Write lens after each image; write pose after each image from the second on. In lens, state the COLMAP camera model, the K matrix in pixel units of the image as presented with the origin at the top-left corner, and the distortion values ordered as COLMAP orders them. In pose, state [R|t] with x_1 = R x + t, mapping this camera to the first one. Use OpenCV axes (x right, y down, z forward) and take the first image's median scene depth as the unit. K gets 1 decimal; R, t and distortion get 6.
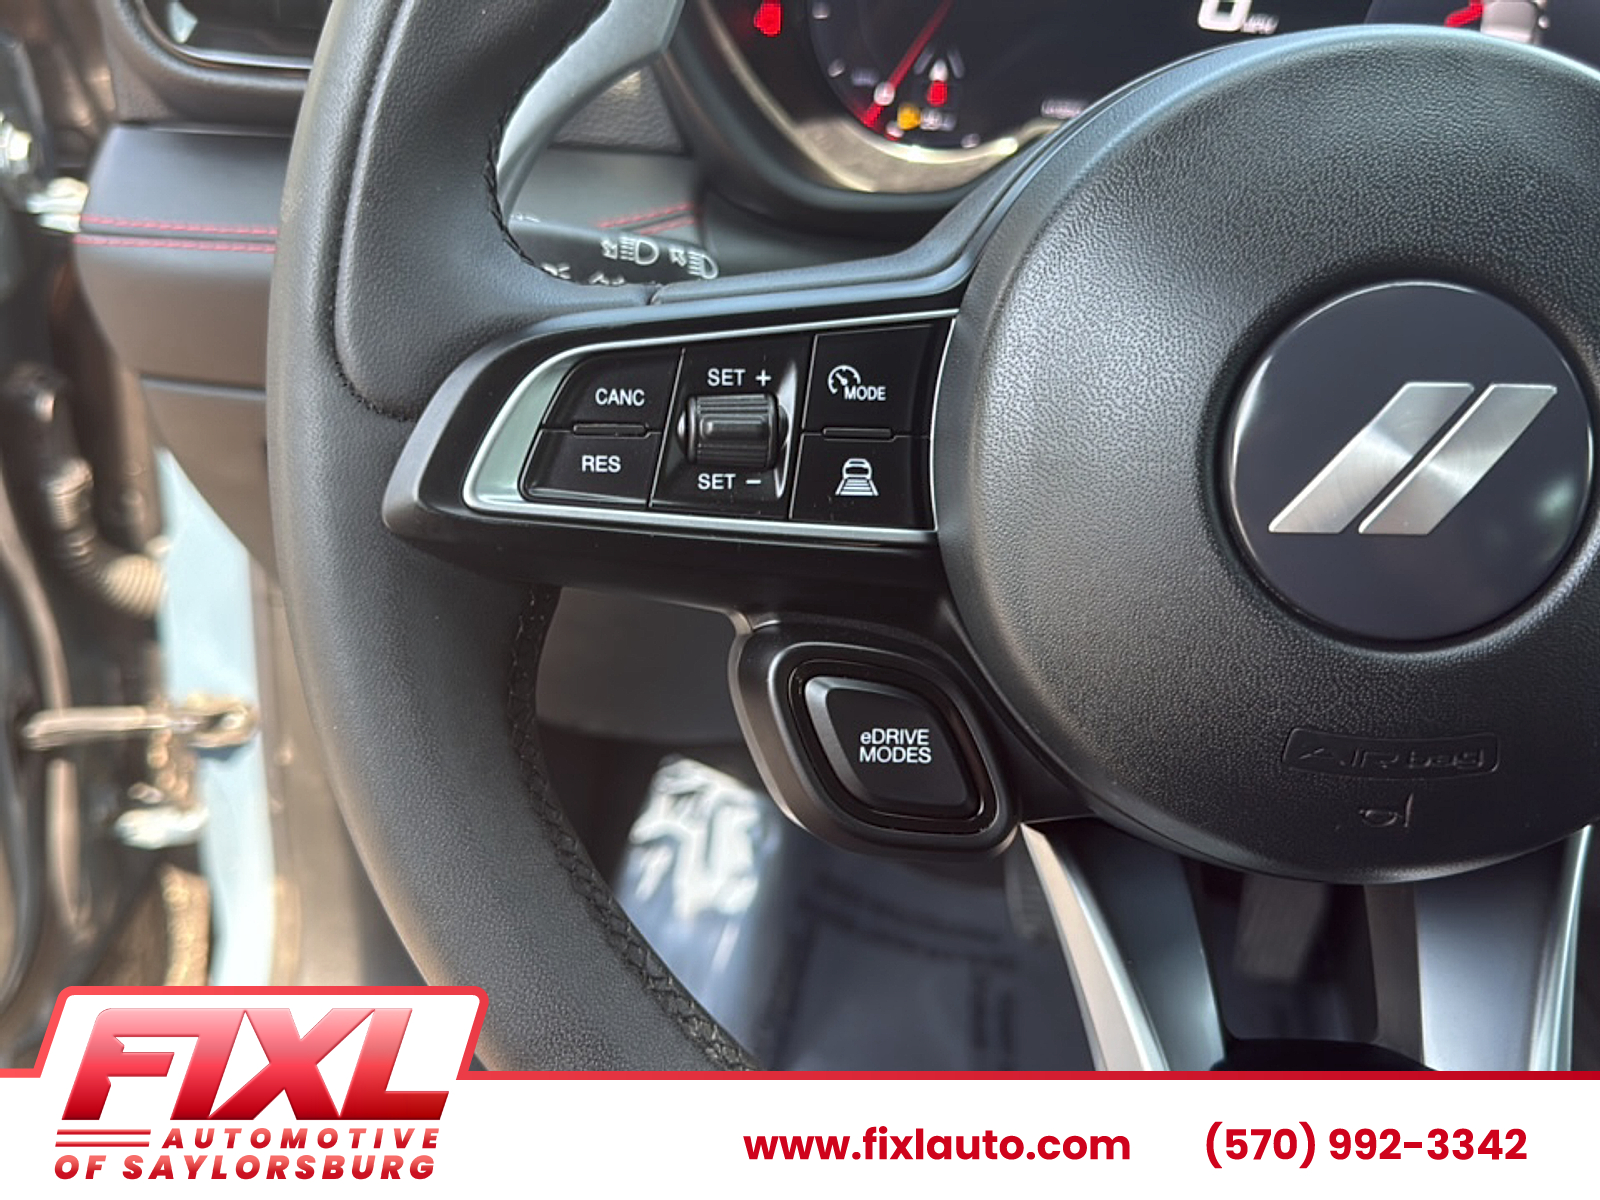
lens RADIAL K [[1535.4, 0, 803.7], [0, 1535.4, 646.2], [0, 0, 1]] dist [0.023133, -0.014325]
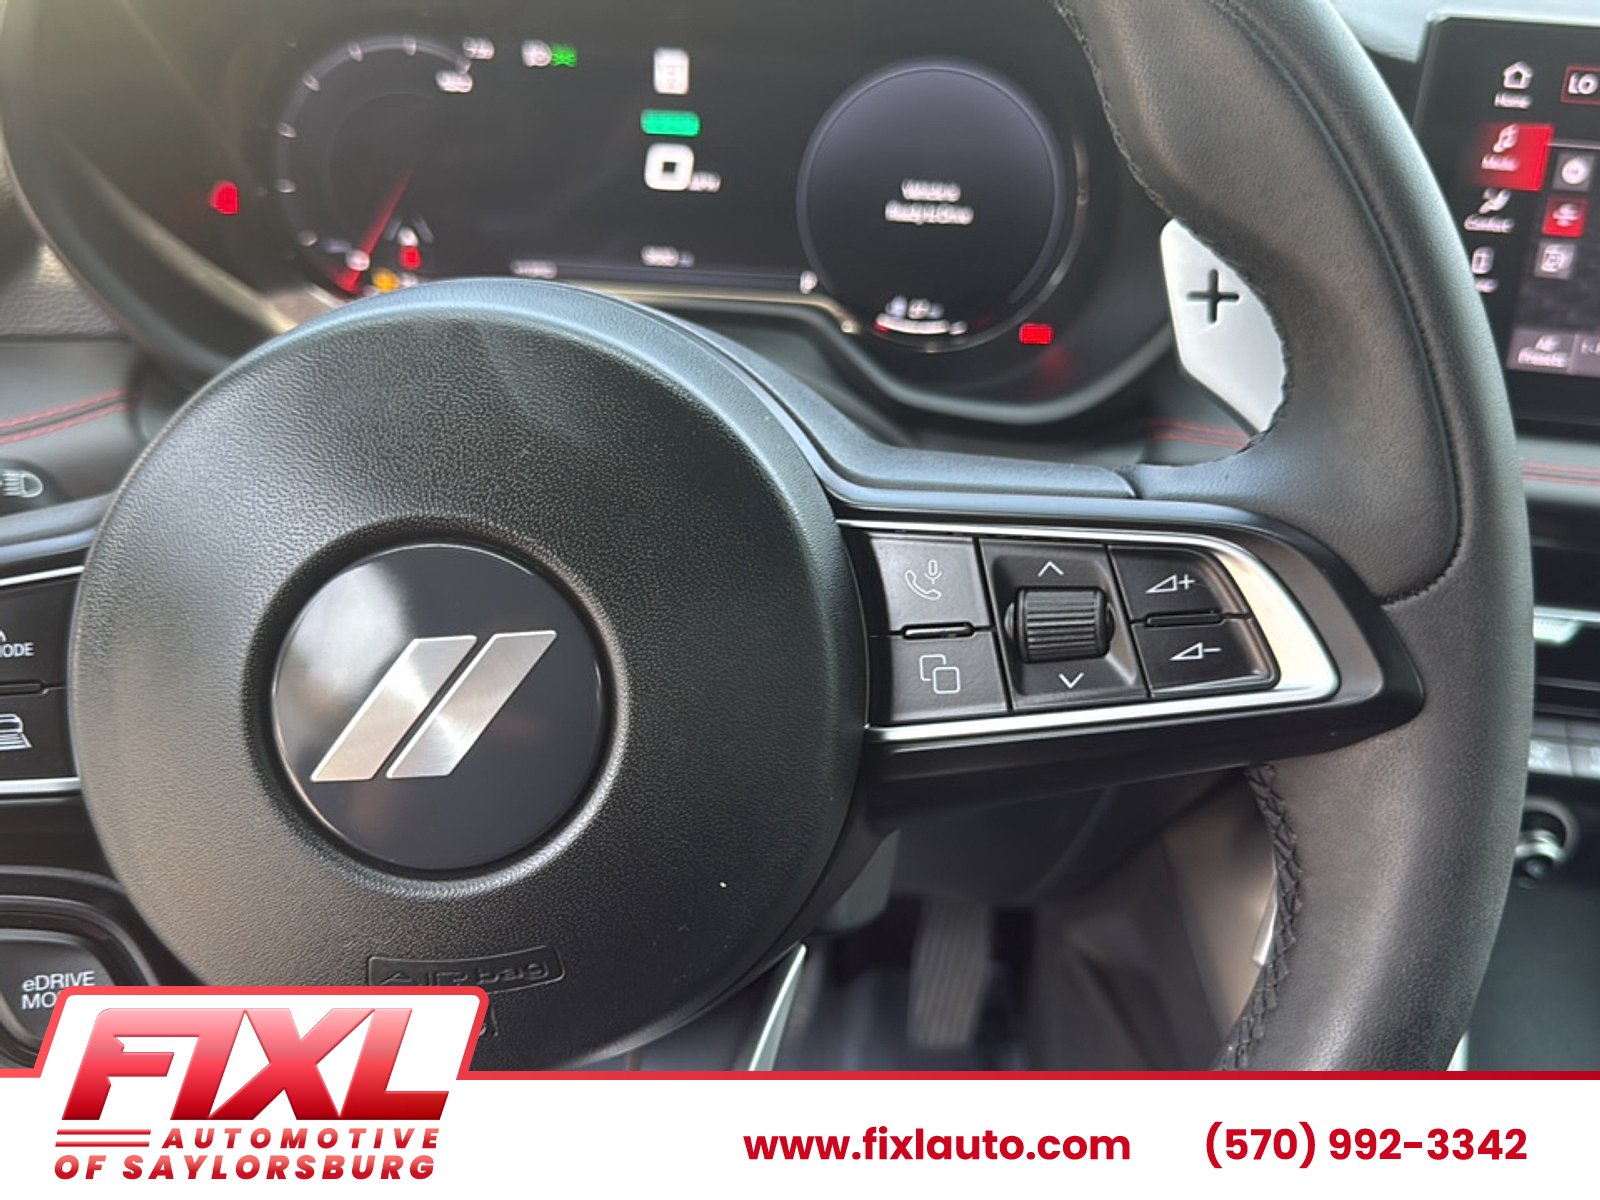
lens RADIAL K [[1511.3, 0, 793.2], [0, 1511.3, 640.8], [0, 0, 1]] dist [0.100682, -0.275259]
pose [[0.992832, -0.073955, 0.093885, 0.470280], [0.077558, 0.996362, -0.035313, -0.094707], [-0.090932, 0.042342, 0.994957, -0.070184]]
